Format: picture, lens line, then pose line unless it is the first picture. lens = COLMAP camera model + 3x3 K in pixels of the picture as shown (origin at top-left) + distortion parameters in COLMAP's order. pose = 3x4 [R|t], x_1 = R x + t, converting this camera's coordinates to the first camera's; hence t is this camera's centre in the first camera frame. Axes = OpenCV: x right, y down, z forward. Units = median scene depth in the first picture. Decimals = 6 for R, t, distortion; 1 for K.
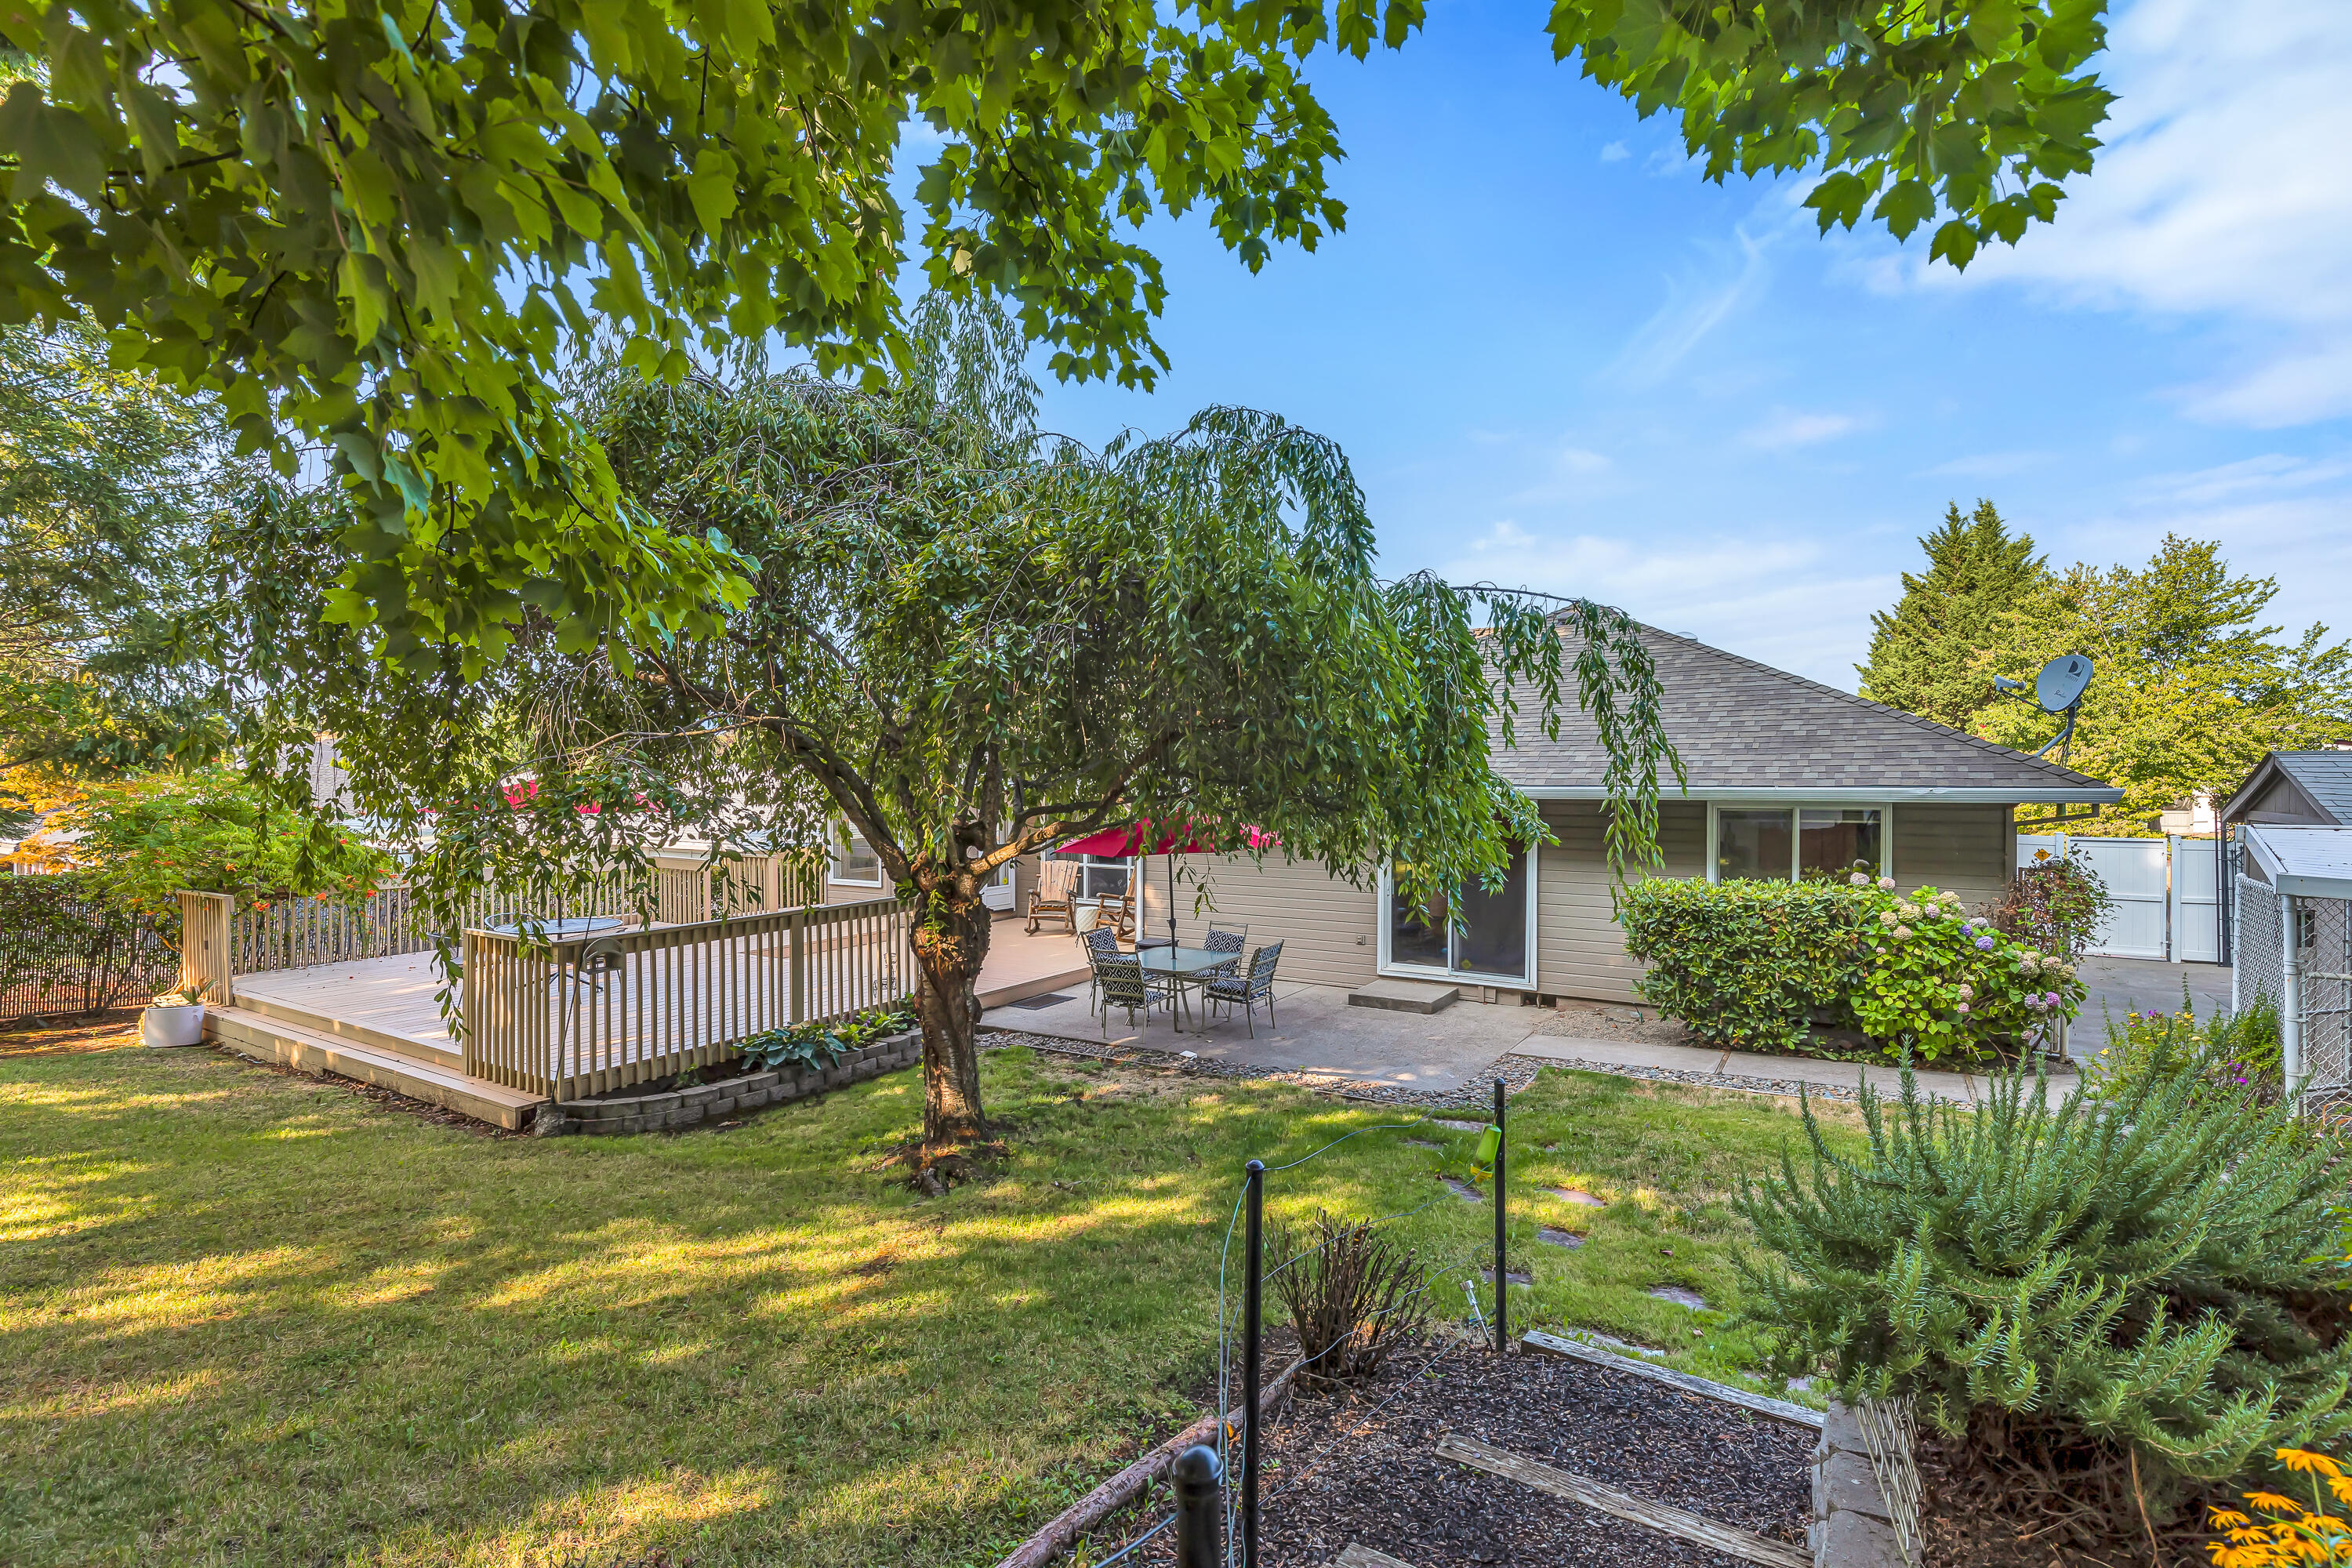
lens RADIAL K [[1094.8, 0, 1170.4], [0, 1094.8, 790.5], [0, 0, 1]] dist [0.009781, -0.000646]
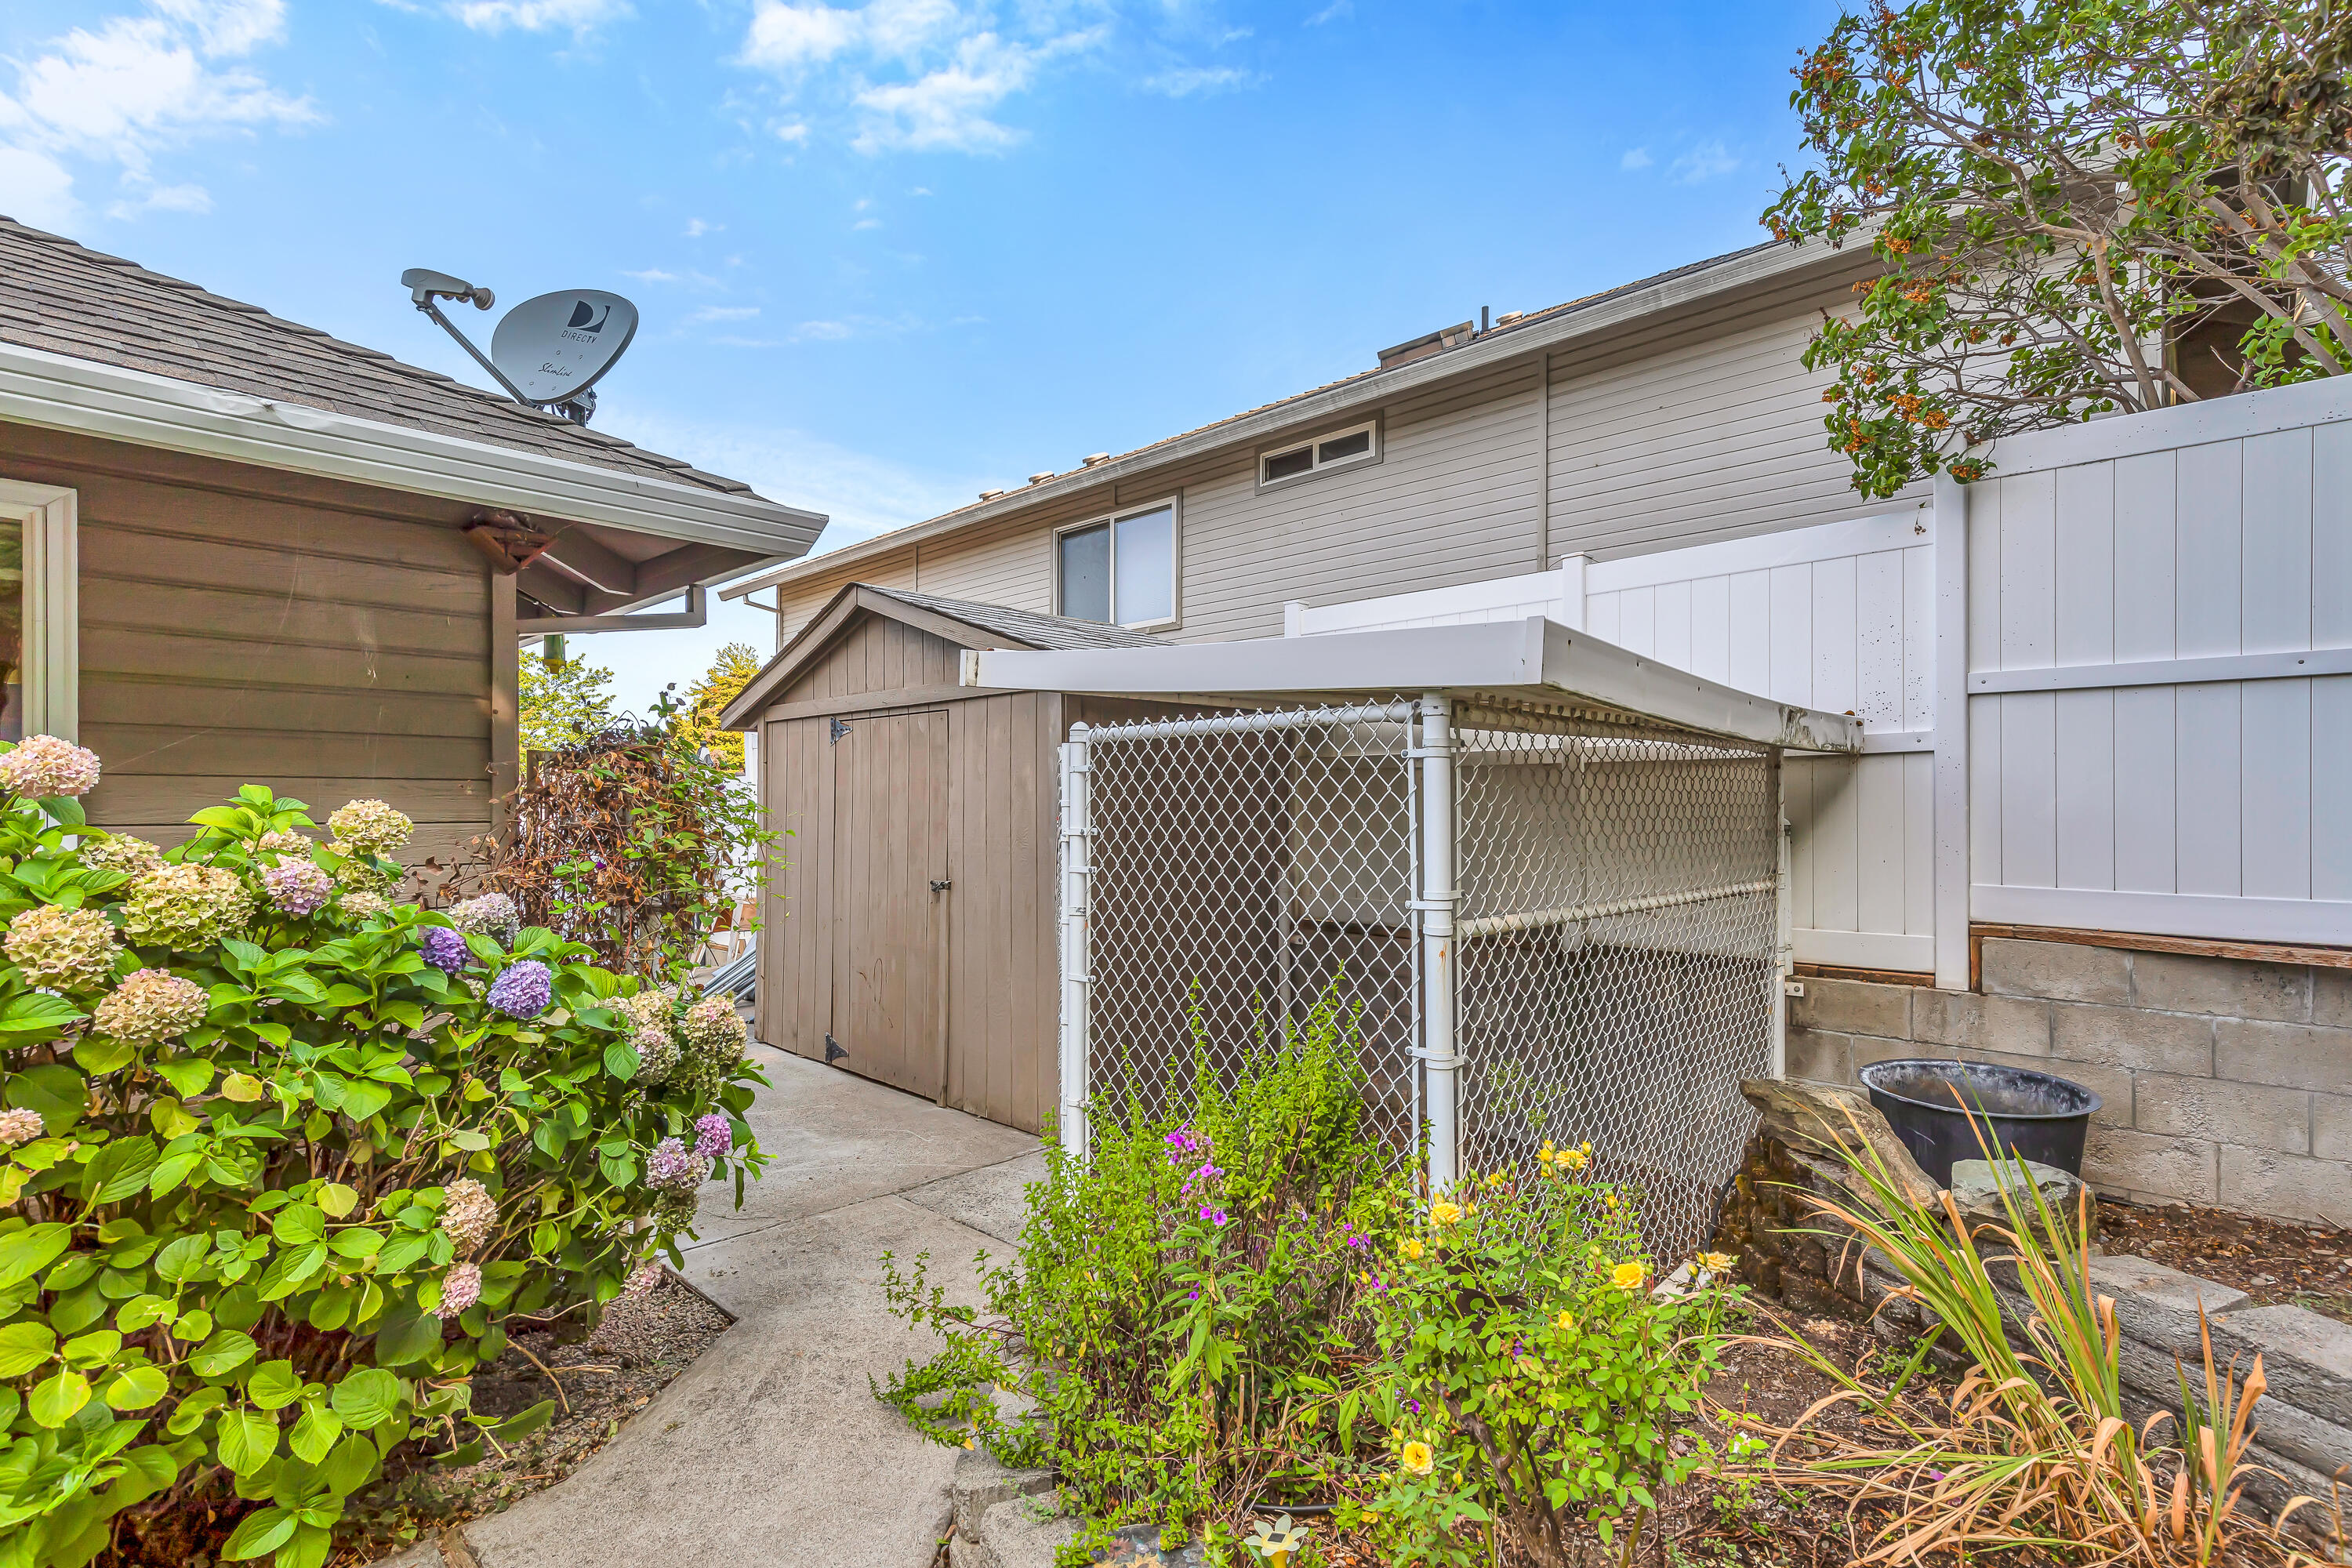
lens RADIAL K [[1088.8, 0, 1203.7], [0, 1088.8, 806.3], [0, 0, 1]] dist [0.010121, -0.000454]
pose [[0.185701, 0.006010, 0.982588, 0.513447], [0.012681, 0.999883, -0.008513, 0.099146], [-0.982525, 0.014041, 0.185603, 0.786942]]
